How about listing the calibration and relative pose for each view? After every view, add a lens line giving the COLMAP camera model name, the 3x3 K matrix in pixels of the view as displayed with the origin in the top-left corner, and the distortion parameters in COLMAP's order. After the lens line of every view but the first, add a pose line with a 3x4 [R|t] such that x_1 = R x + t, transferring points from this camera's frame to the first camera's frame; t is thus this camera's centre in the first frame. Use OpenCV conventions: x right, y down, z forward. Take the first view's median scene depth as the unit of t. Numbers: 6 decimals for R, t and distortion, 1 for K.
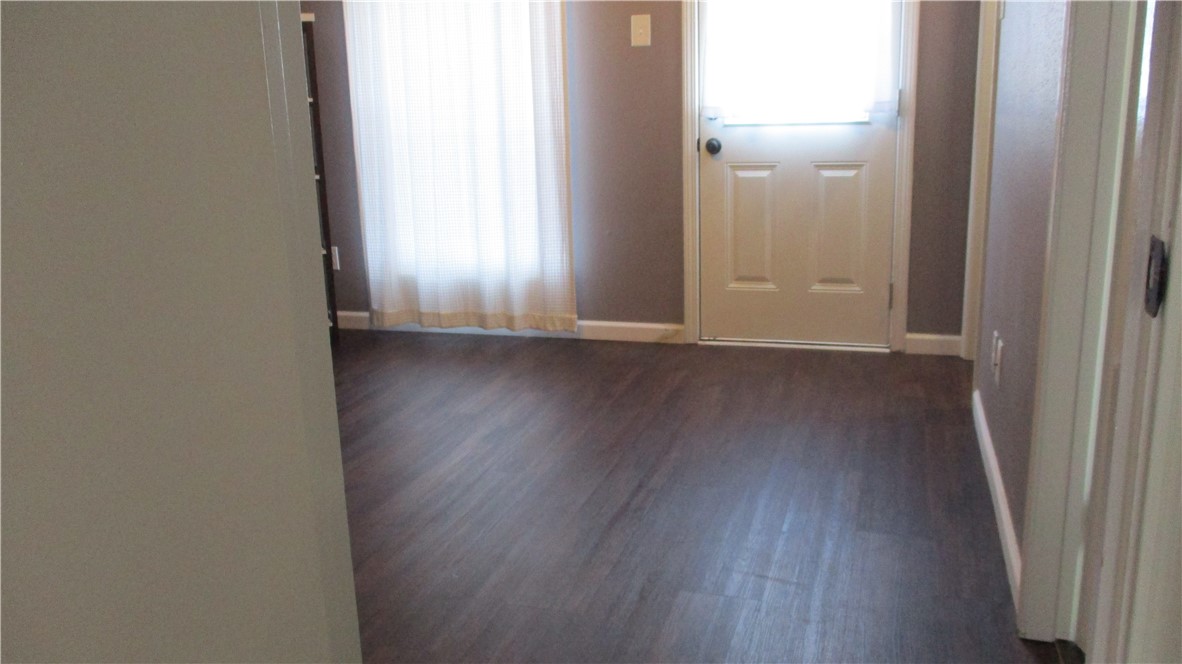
lens RADIAL K [[975.2, 0, 588.6], [0, 975.2, 326.0], [0, 0, 1]] dist [-0.040971, 0.027063]
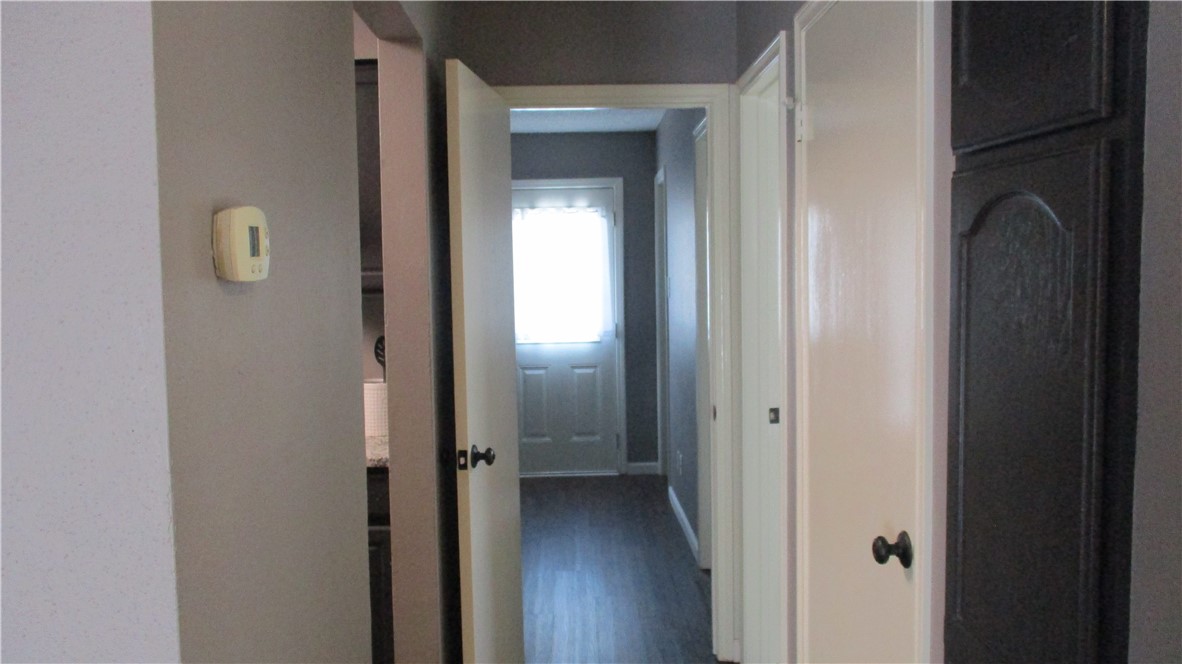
lens RADIAL K [[975.2, 0, 594.5], [0, 975.2, 335.0], [0, 0, 1]] dist [-0.040971, 0.027063]
pose [[0.946282, -0.010088, 0.323186, -0.279559], [0.062819, 0.986204, -0.153149, 0.044789], [-0.317183, 0.165224, 0.933861, -0.618757]]
